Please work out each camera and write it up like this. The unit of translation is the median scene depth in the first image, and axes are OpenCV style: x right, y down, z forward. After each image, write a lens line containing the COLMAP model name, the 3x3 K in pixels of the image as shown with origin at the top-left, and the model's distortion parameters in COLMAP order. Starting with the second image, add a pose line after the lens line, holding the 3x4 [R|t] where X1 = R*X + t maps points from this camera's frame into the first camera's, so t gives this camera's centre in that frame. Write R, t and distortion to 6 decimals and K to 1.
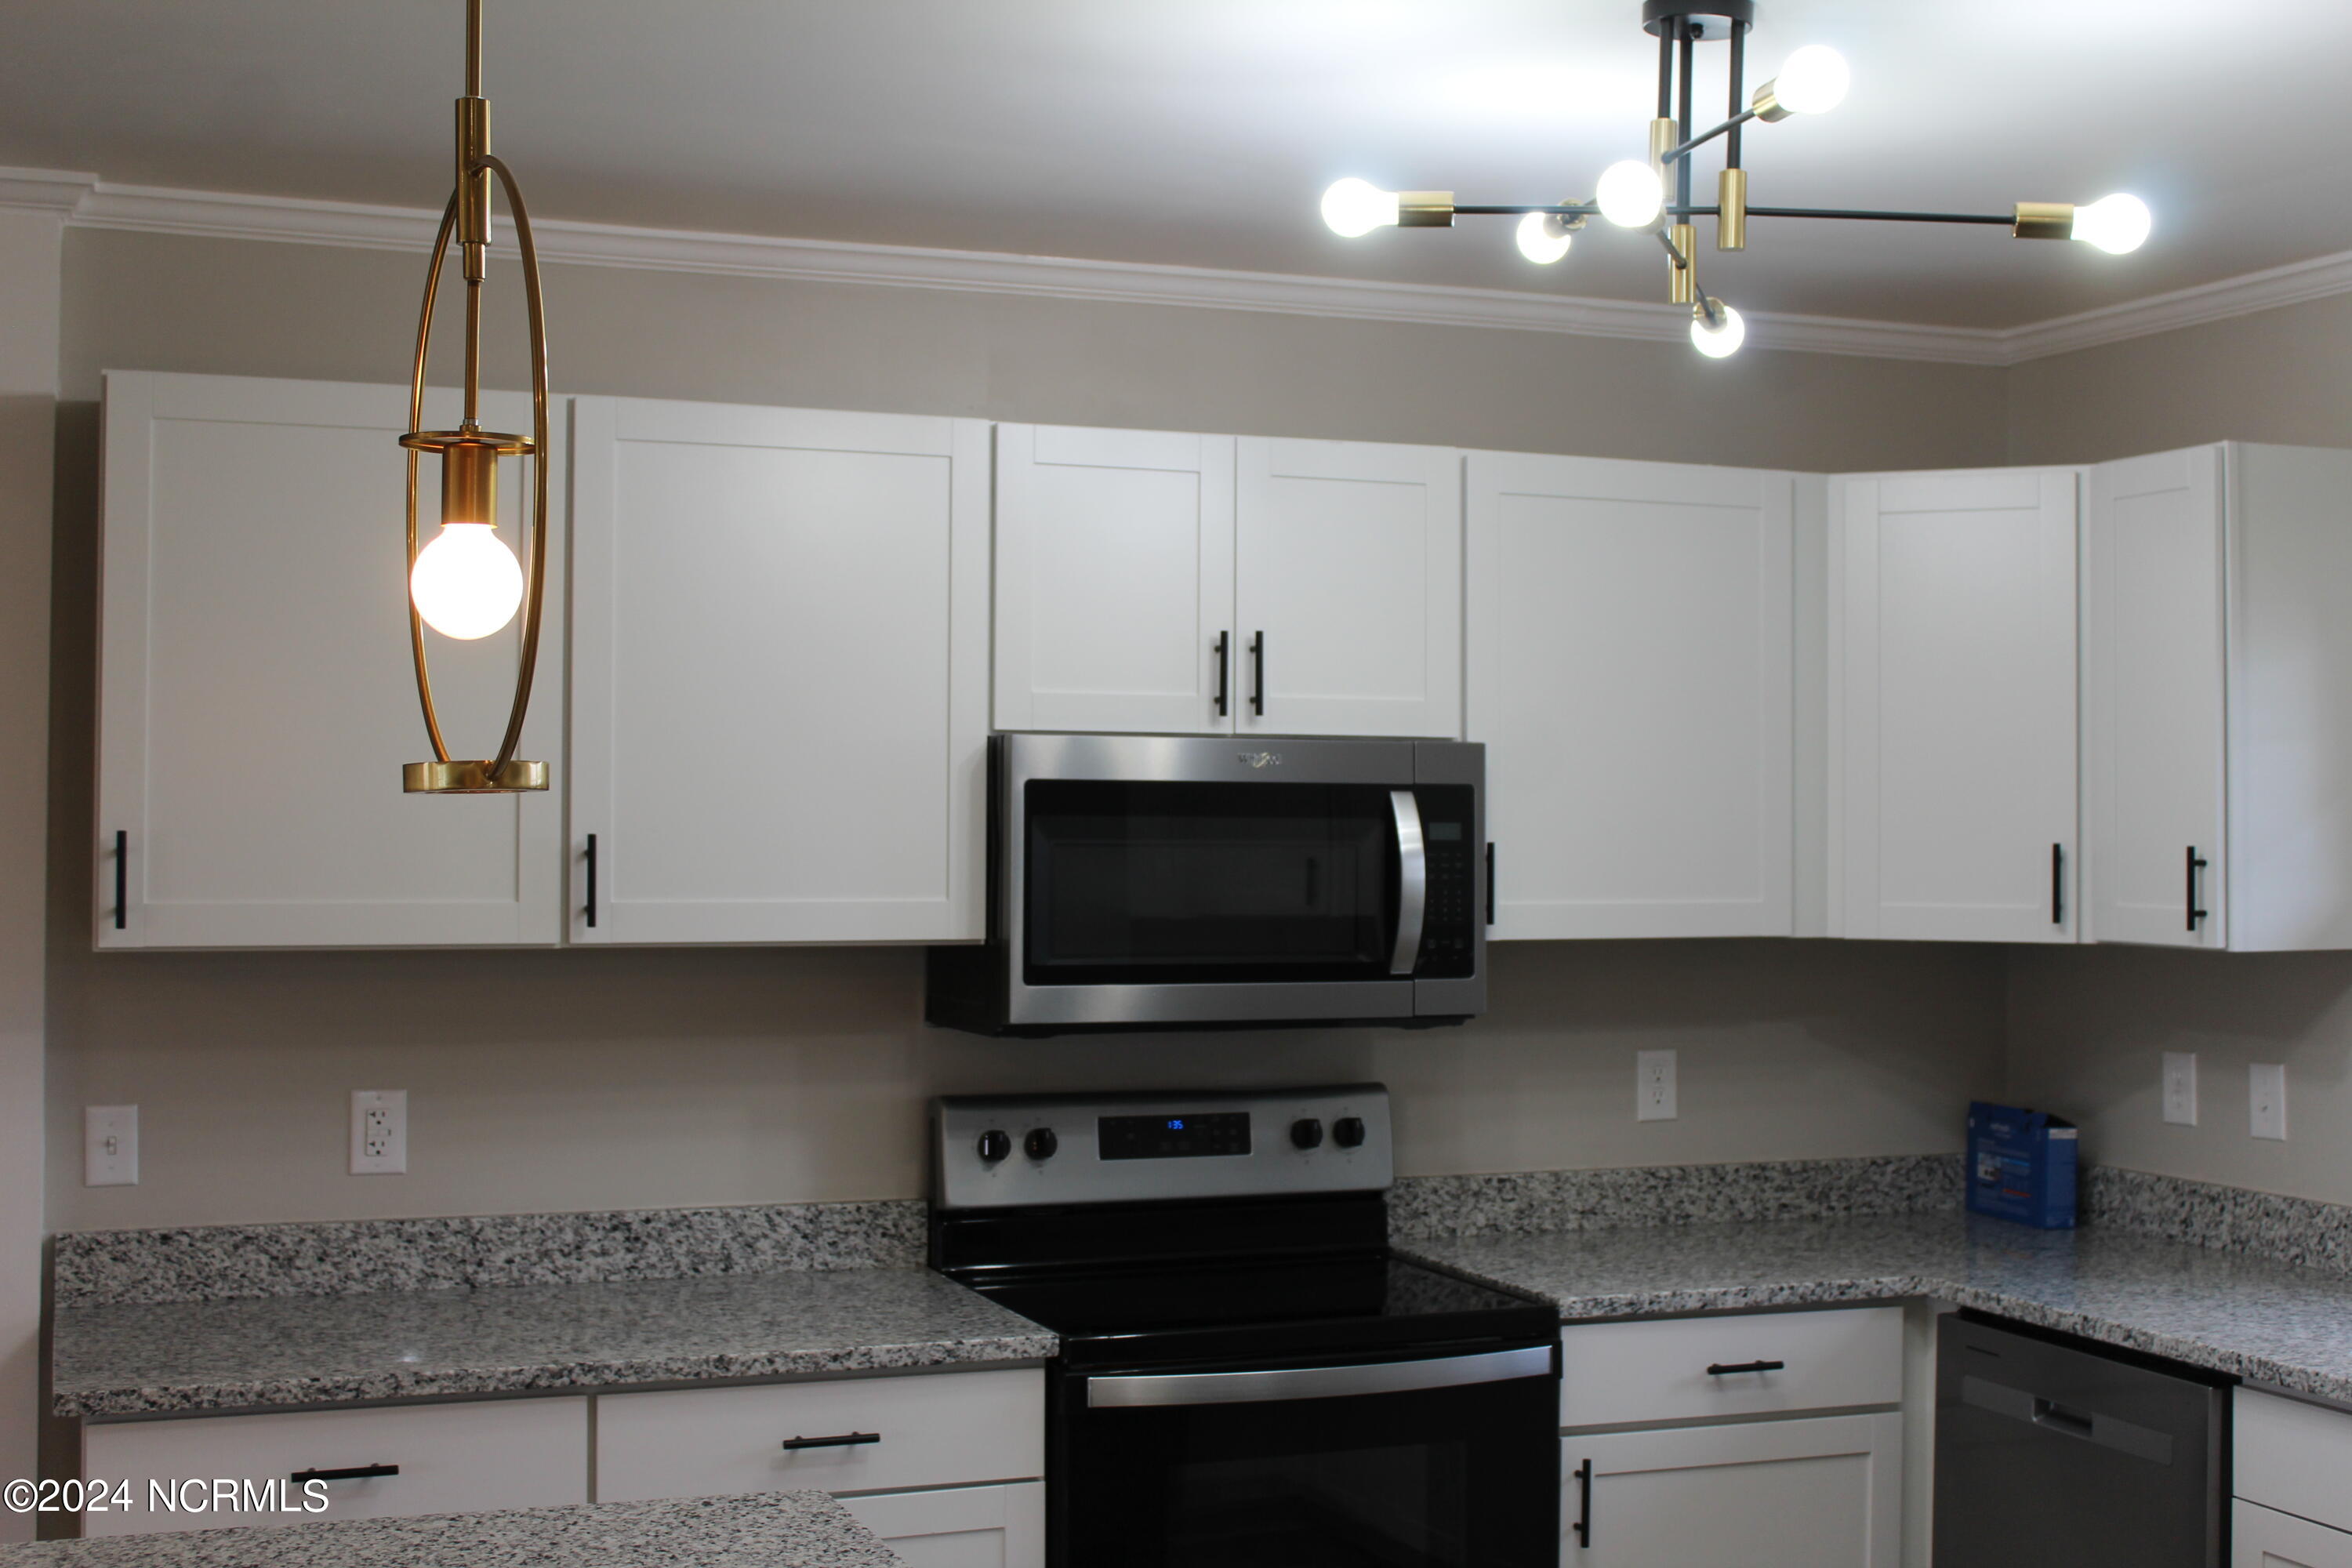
lens RADIAL K [[2857.0, 0, 1199.0], [0, 2857.0, 789.2], [0, 0, 1]] dist [-0.056886, 0.000000]
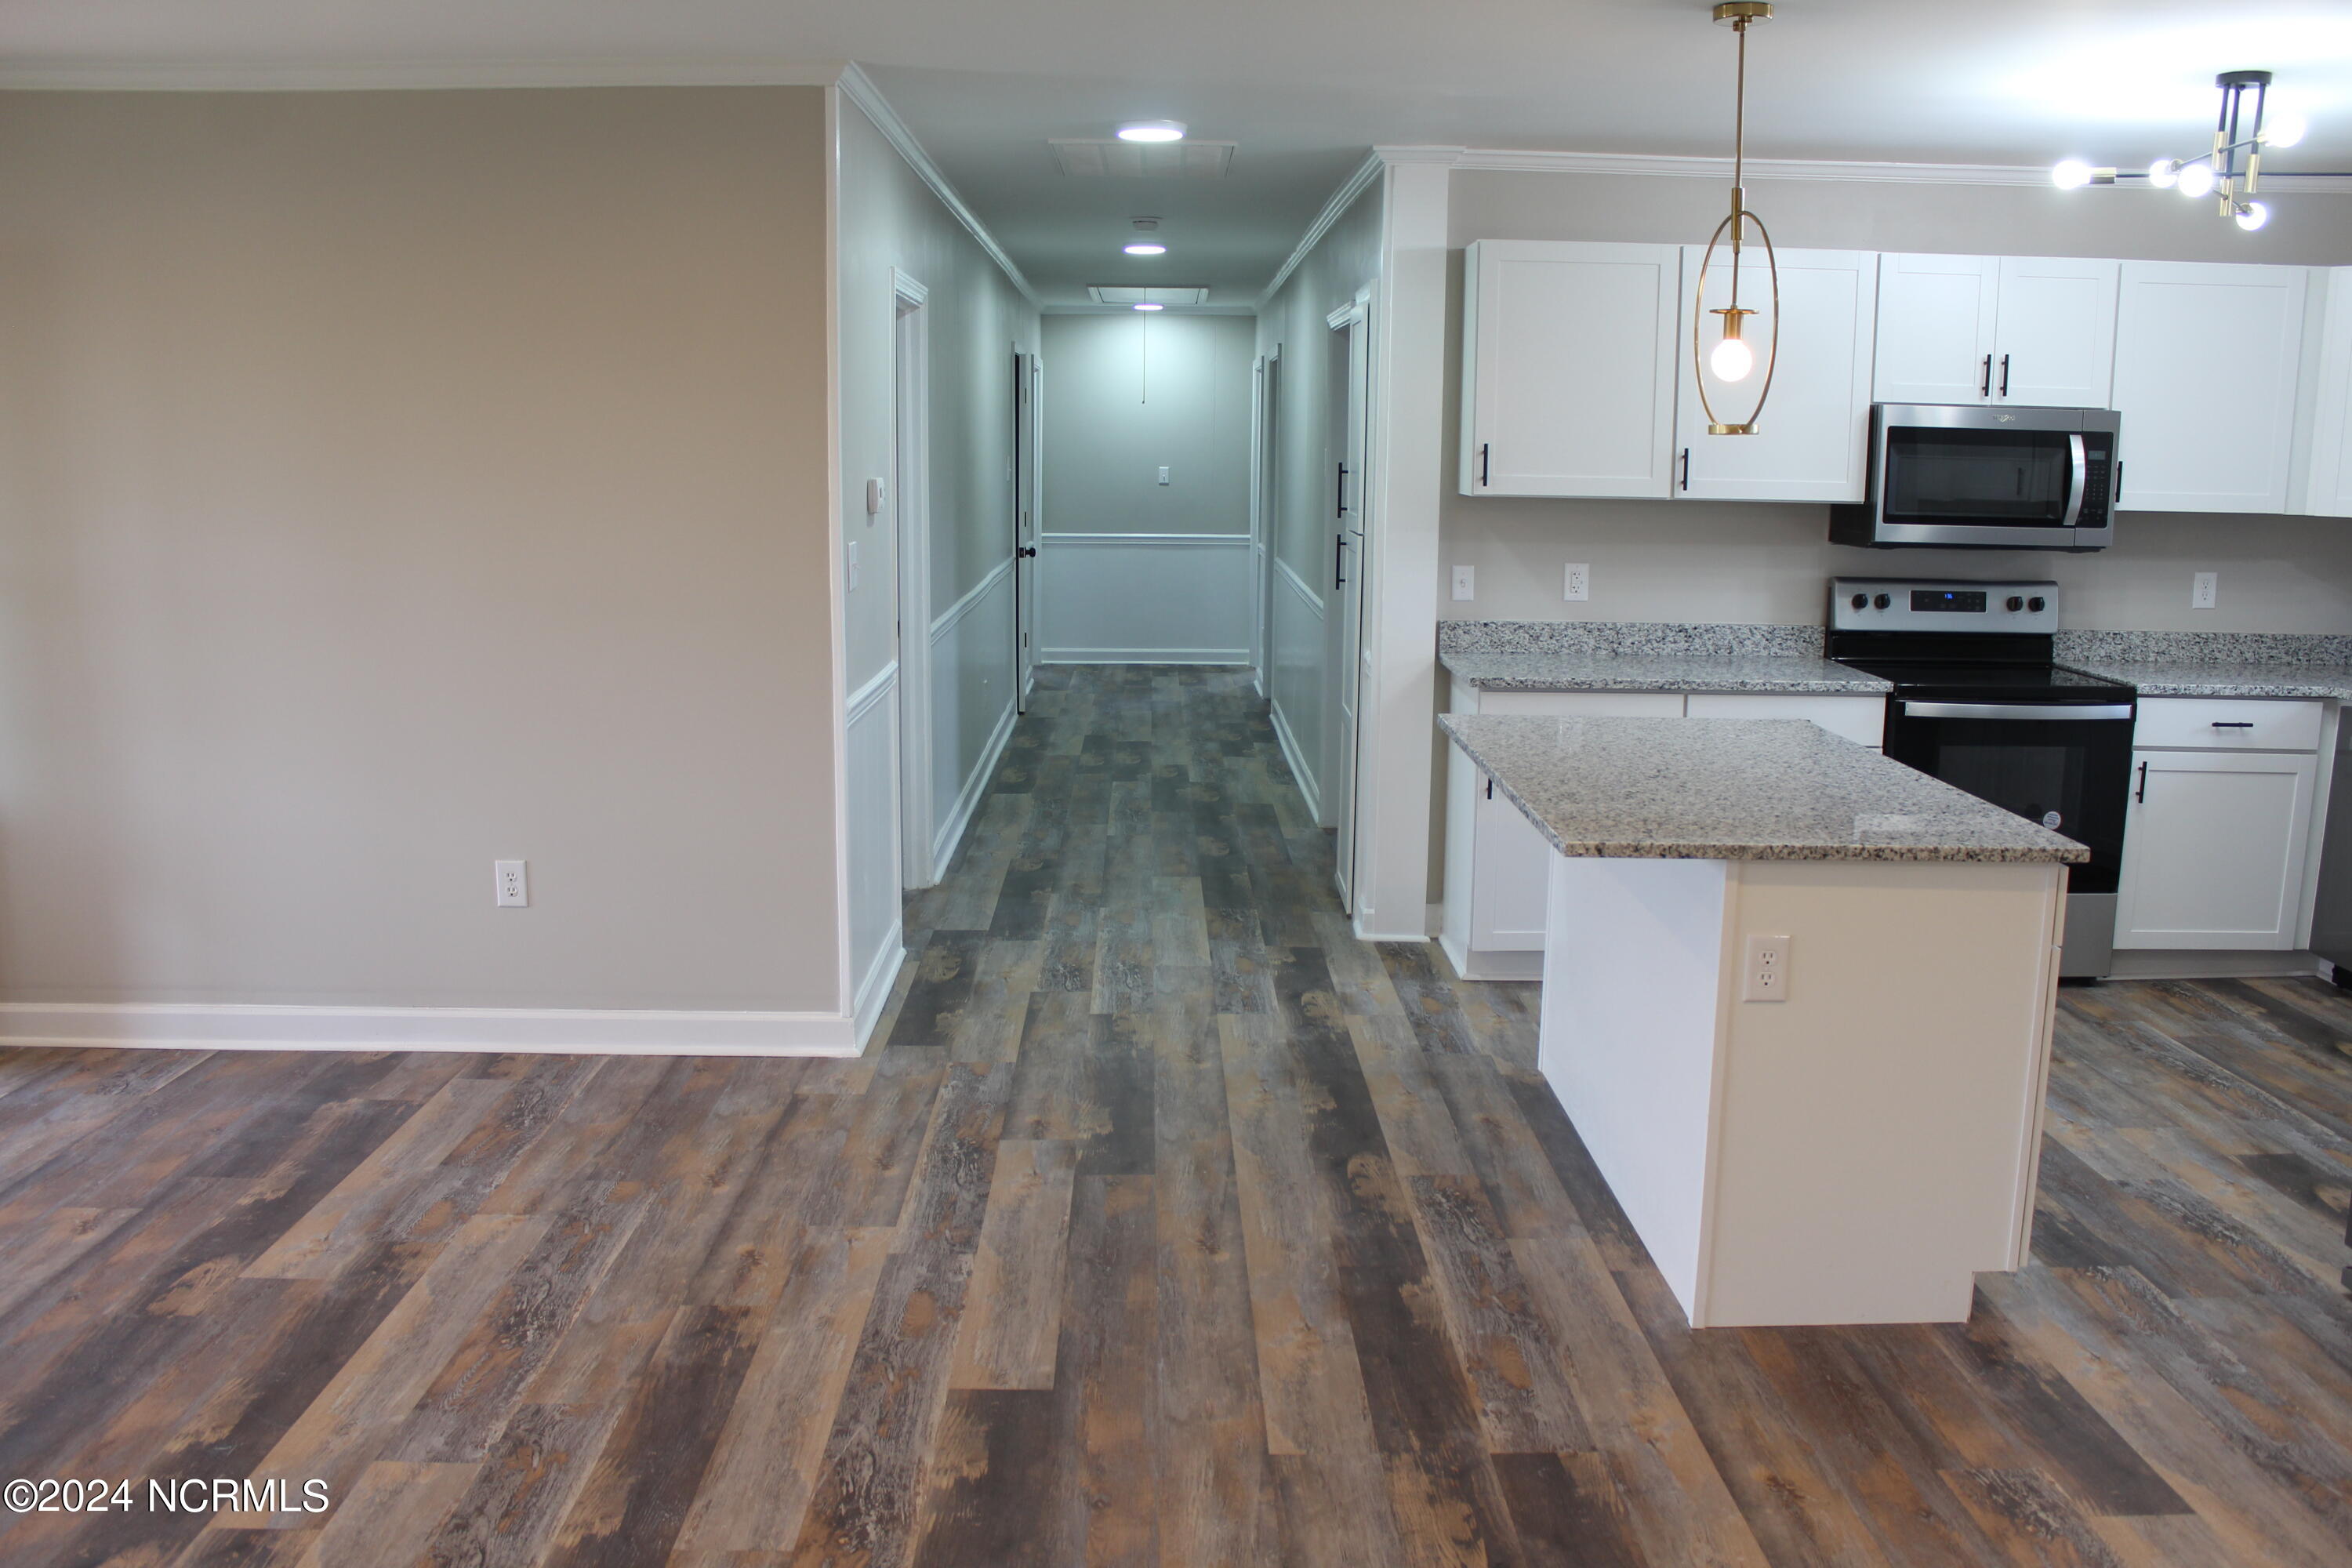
lens RADIAL K [[1990.0, 0, 1182.5], [0, 1990.0, 786.0], [0, 0, 1]] dist [-0.151804, 0.127965]
pose [[0.936053, 0.066143, -0.345585, -0.032575], [-0.000477, 0.982410, 0.186735, -0.010123], [0.351857, -0.174629, 0.919620, -0.529350]]
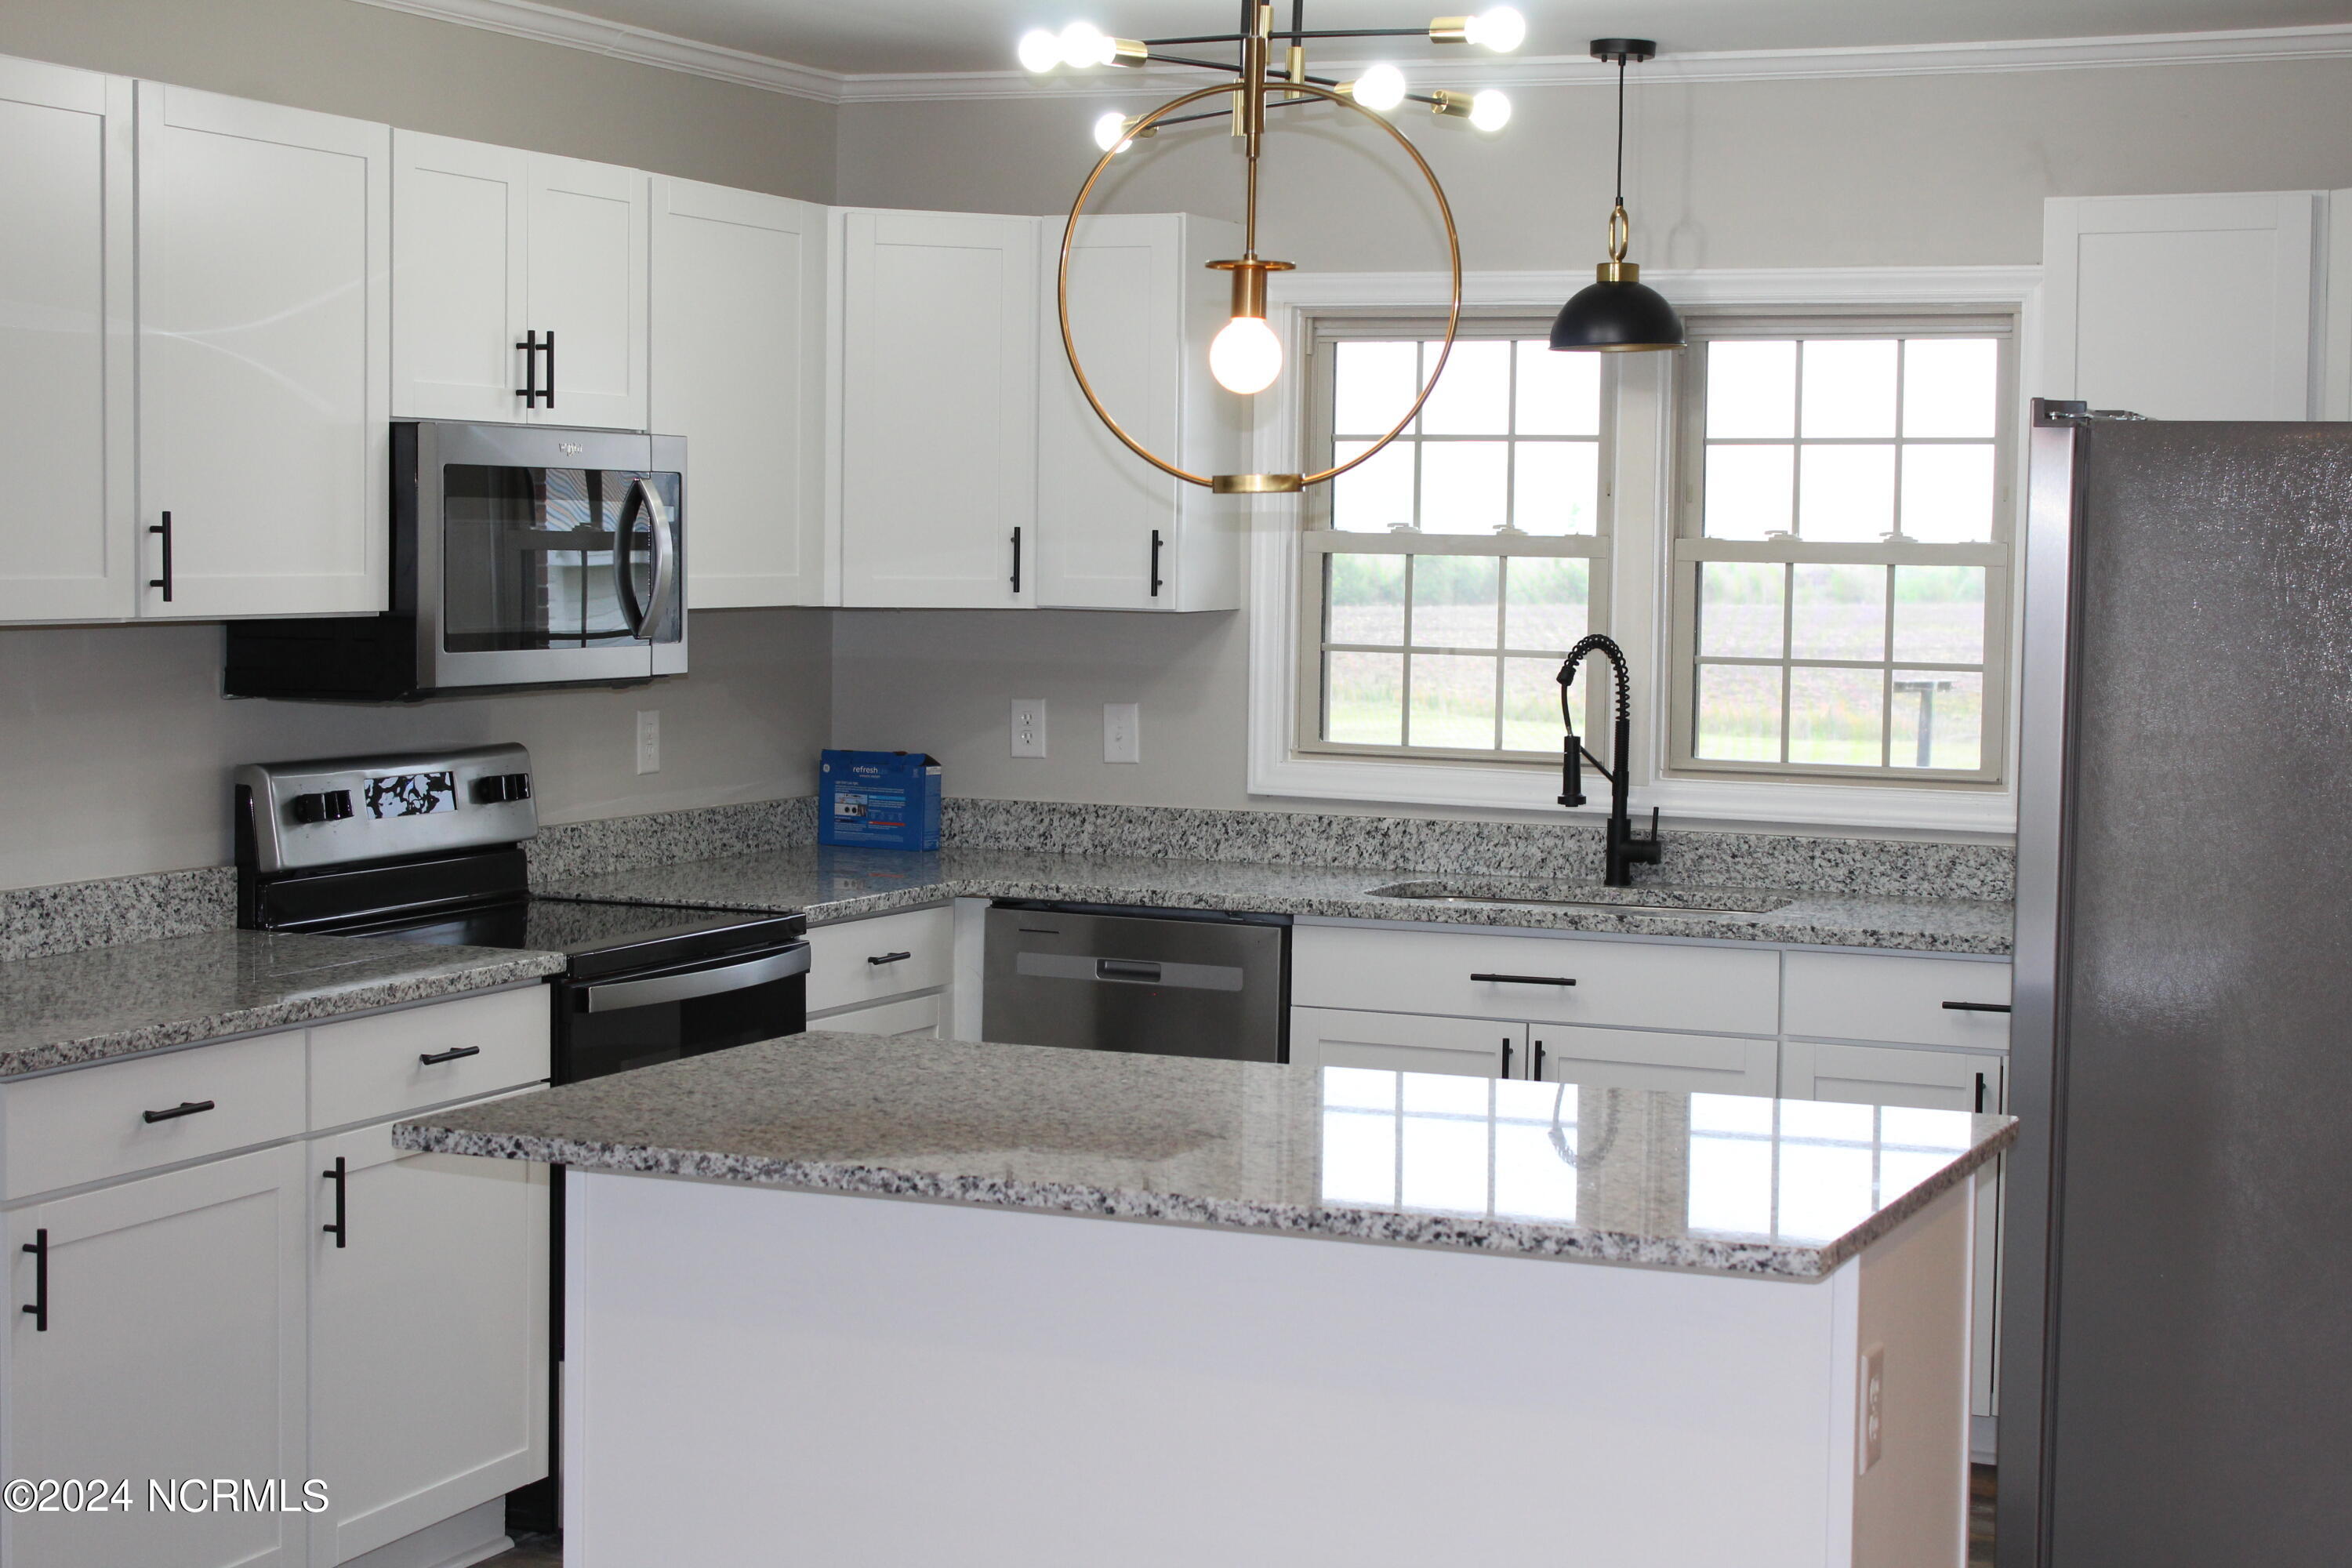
lens RADIAL K [[3817.6, 0, 1187.3], [0, 3817.6, 773.4], [0, 0, 1]] dist [0.073105, 0.000000]
pose [[0.700814, -0.040461, 0.712196, -0.864398], [-0.021119, 0.996776, 0.077410, -0.004491], [-0.713031, -0.069291, 0.697700, -0.221488]]
